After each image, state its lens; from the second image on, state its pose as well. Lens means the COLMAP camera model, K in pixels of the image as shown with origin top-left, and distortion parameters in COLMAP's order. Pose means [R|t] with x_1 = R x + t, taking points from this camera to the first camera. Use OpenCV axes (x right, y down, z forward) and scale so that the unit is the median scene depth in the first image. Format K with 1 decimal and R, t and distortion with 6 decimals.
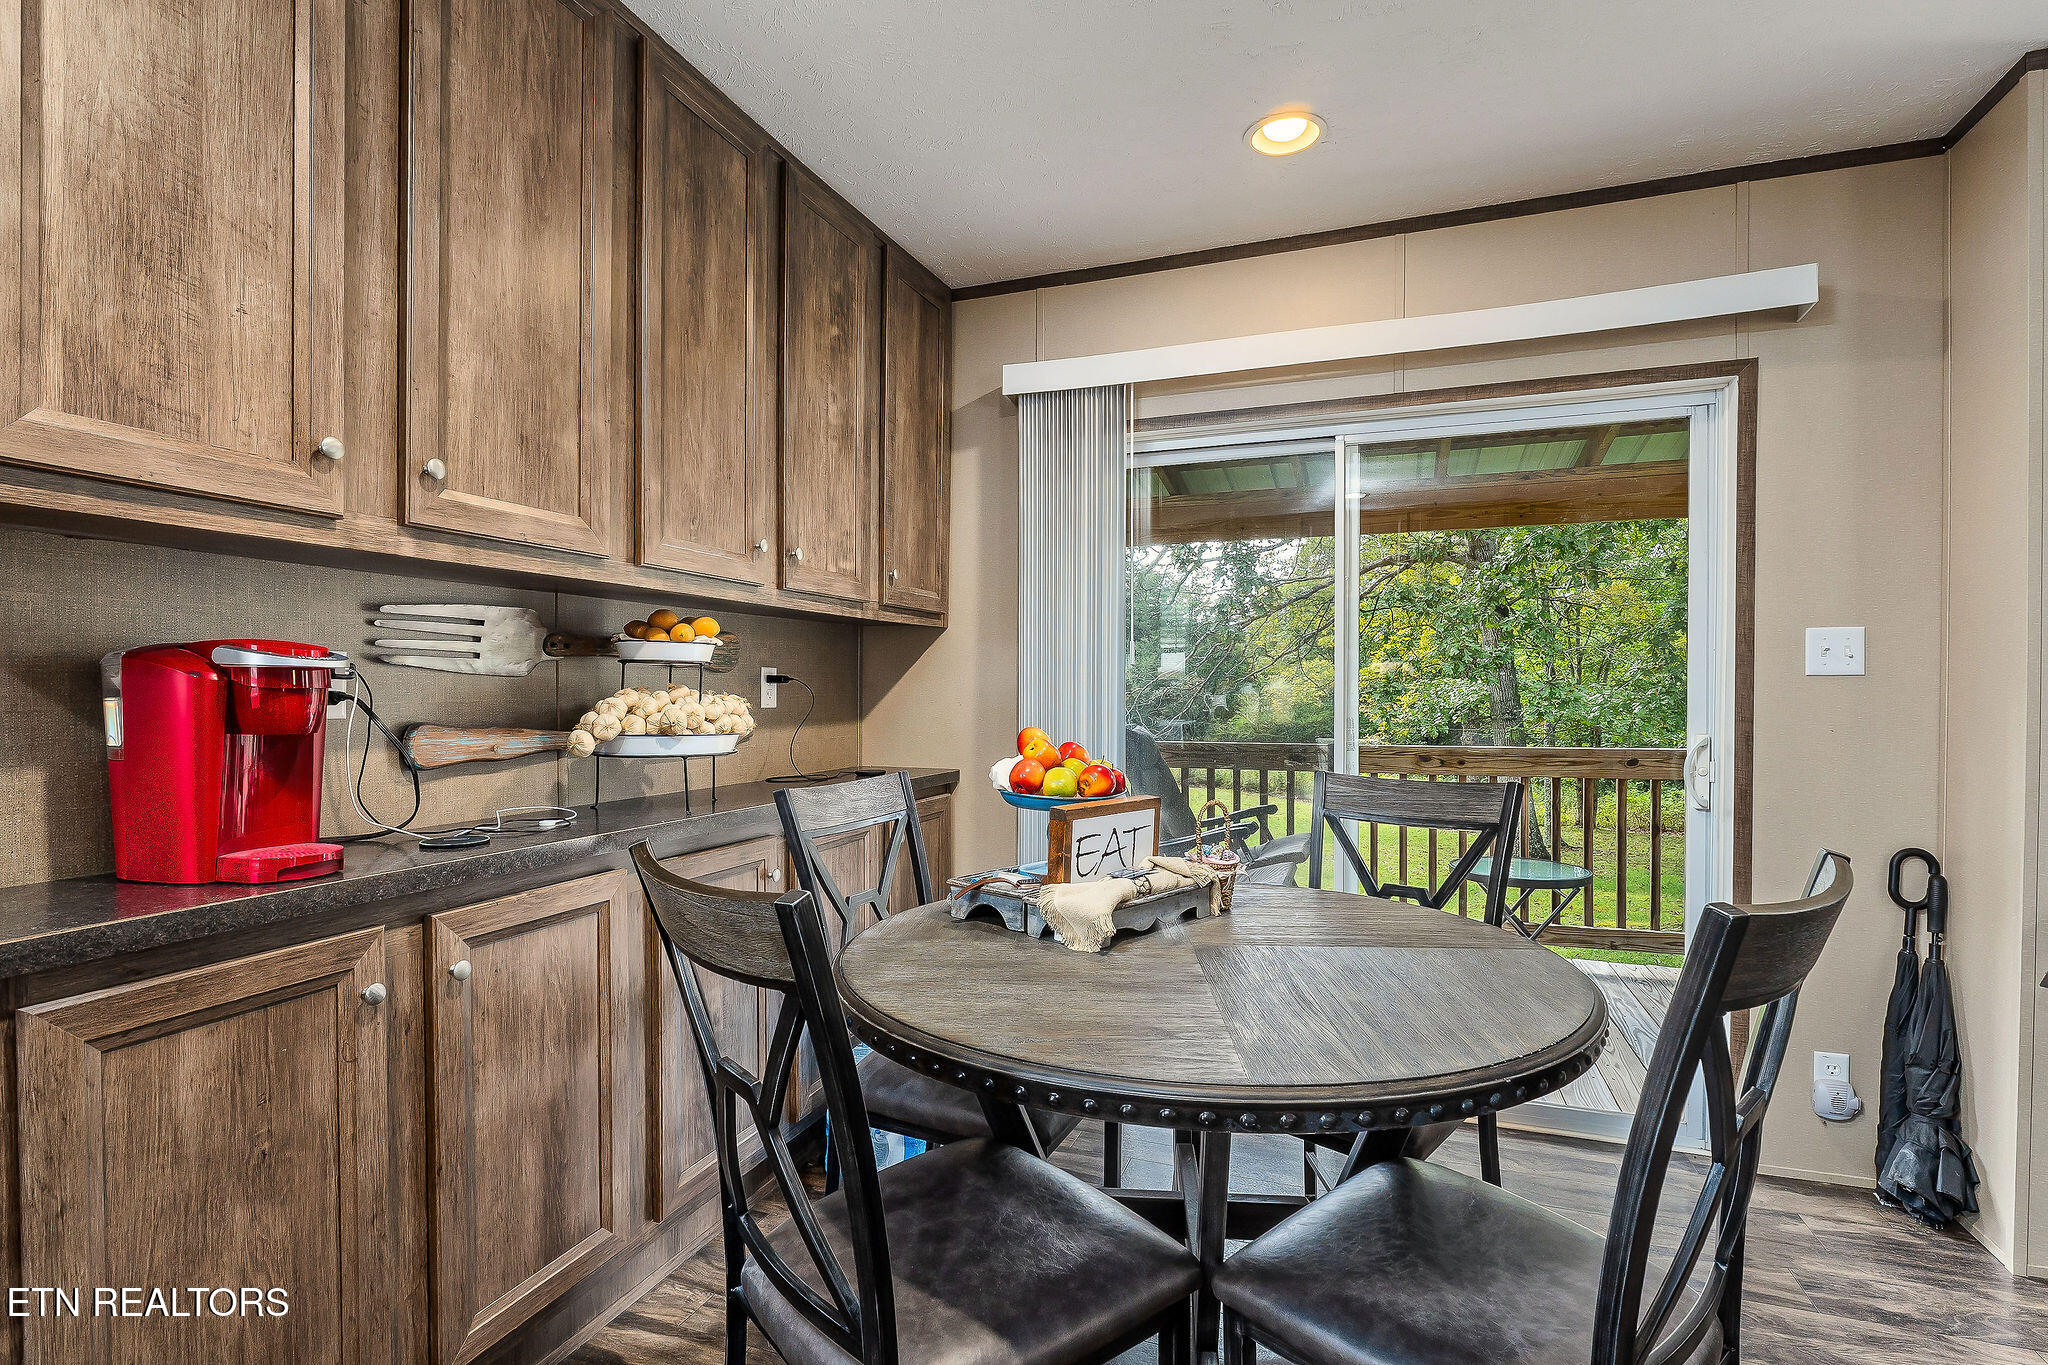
lens RADIAL K [[965.8, 0, 1024.0], [0, 965.8, 682.5], [0, 0, 1]] dist [0.002099, 0.000279]
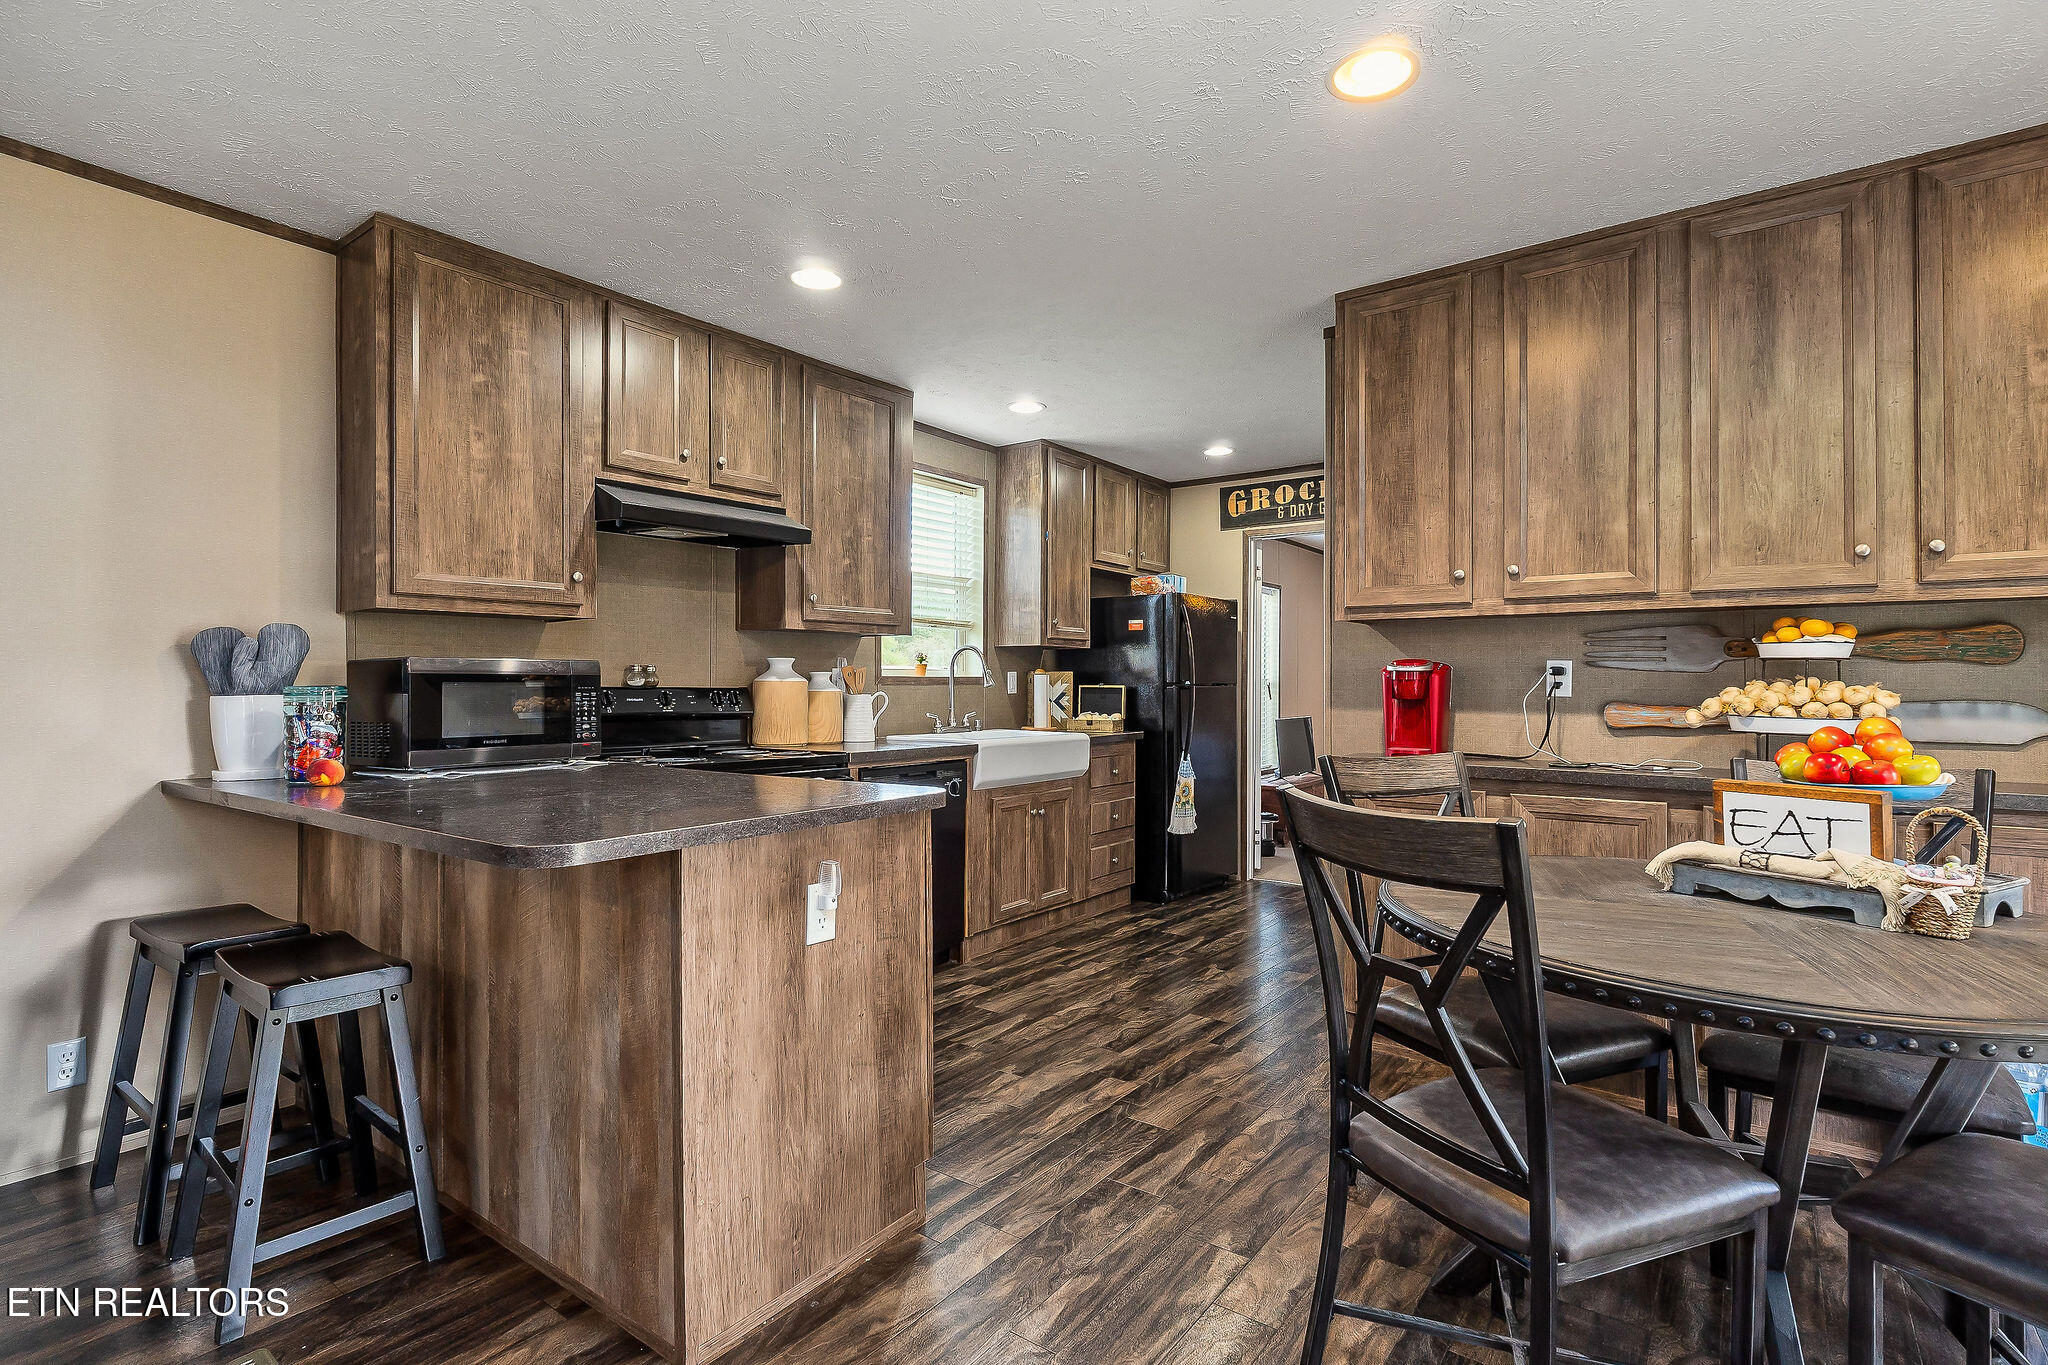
lens RADIAL K [[977.8, 0, 1023.4], [0, 977.8, 671.4], [0, 0, 1]] dist [-0.001795, -0.000464]
pose [[-0.284937, -0.014005, -0.958444, 1.332467], [0.001811, 0.999884, -0.015149, 0.014369], [0.958545, -0.006052, -0.284878, 0.502311]]
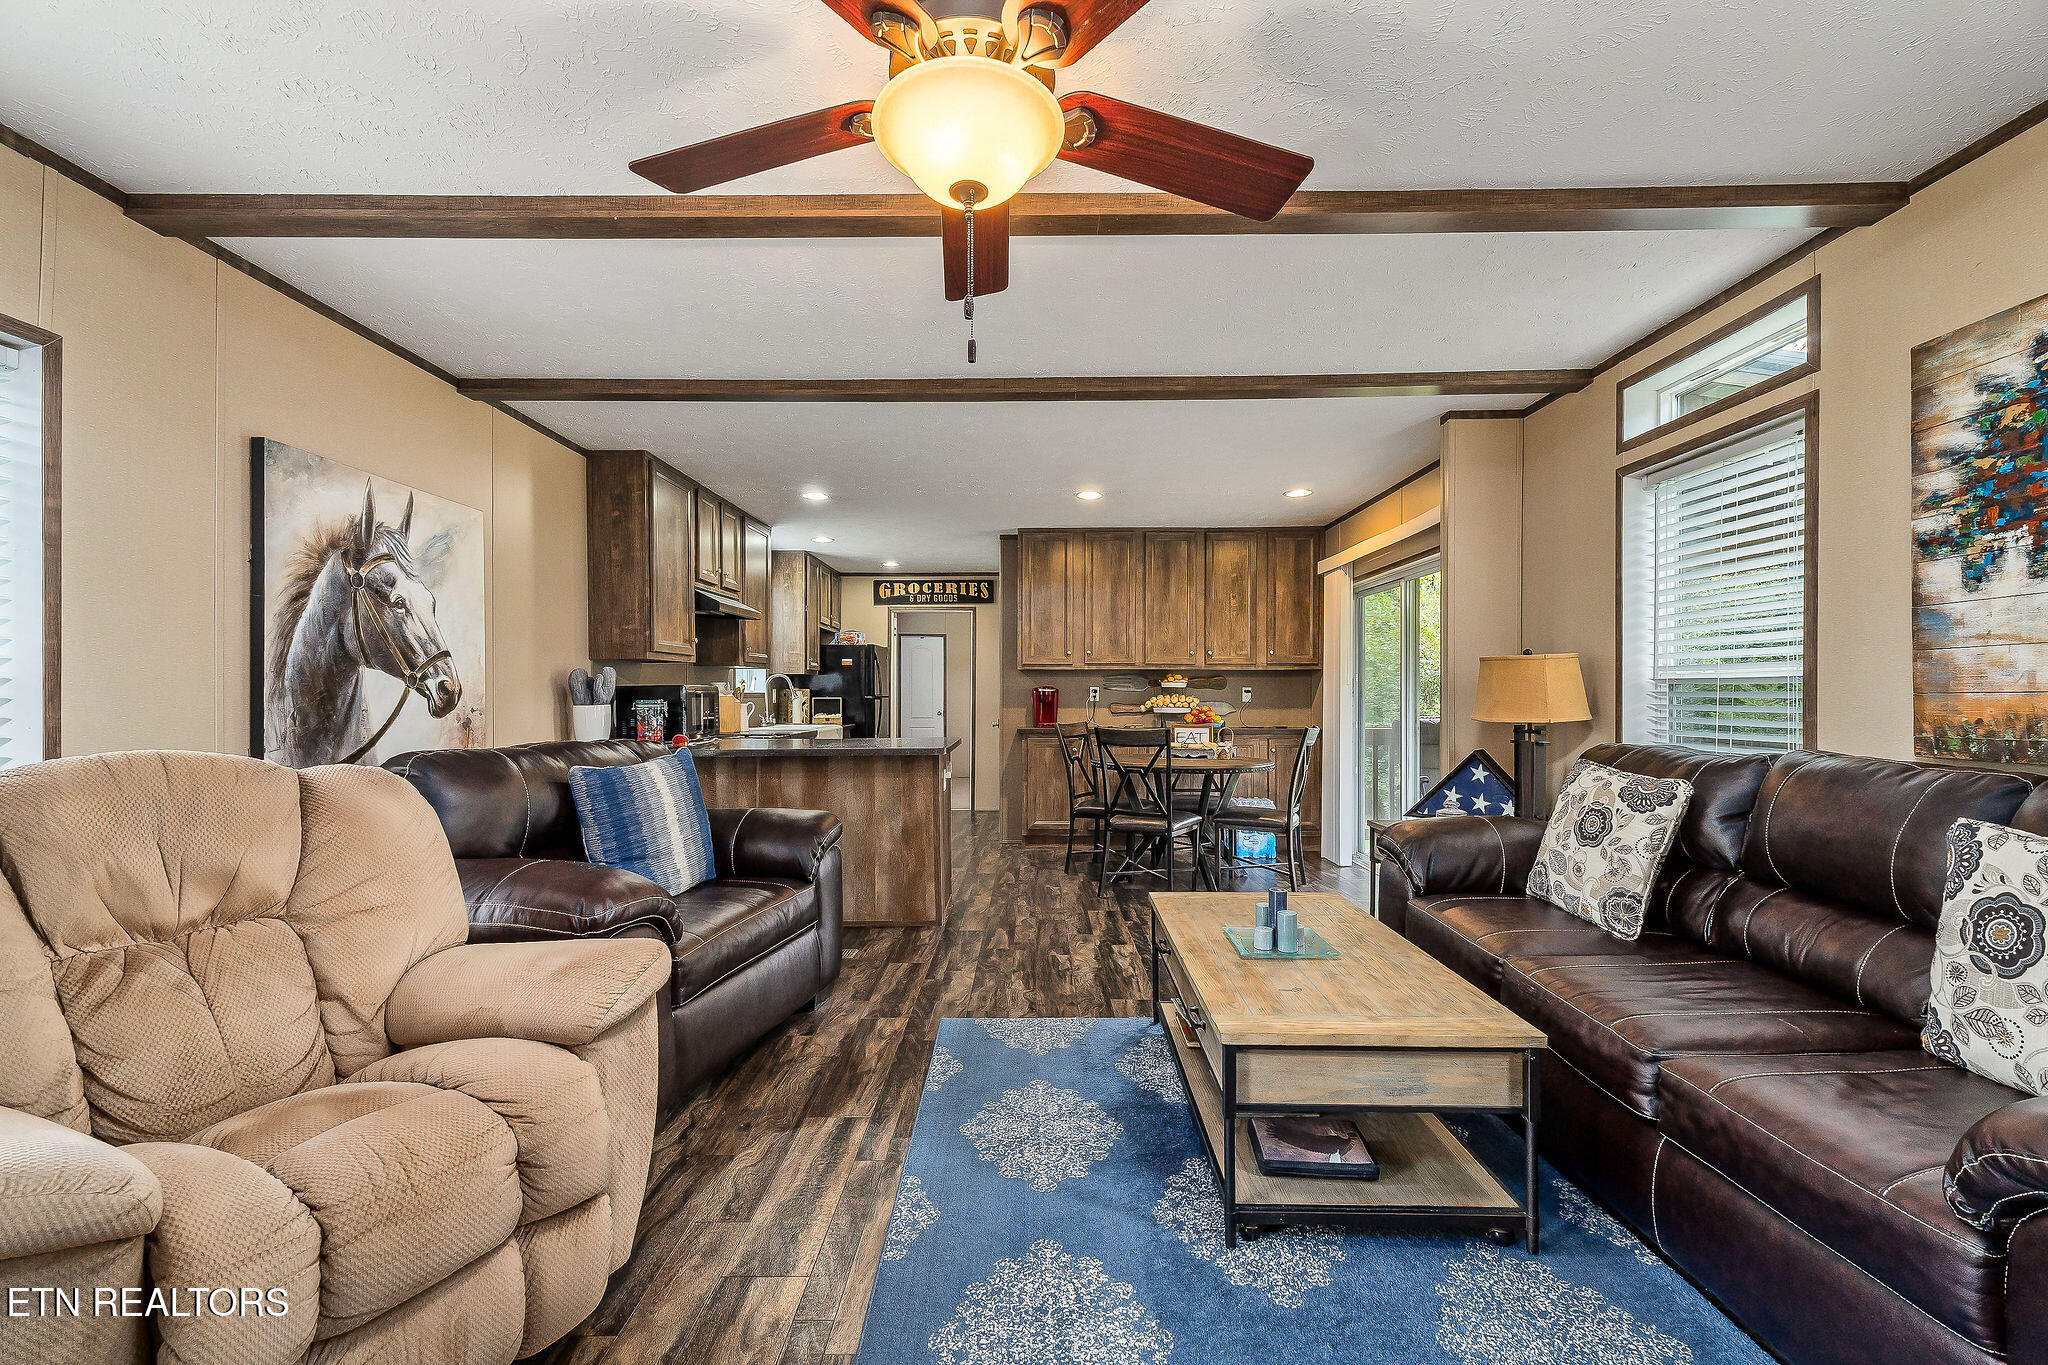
lens RADIAL K [[863.5, 0, 1022.6], [0, 863.5, 700.6], [0, 0, 1]] dist [0.009208, -0.000147]
pose [[0.338277, 0.004447, -0.941036, 2.997958], [0.004941, 0.999967, 0.006502, 0.004533], [0.941034, -0.006849, 0.338244, -0.741743]]
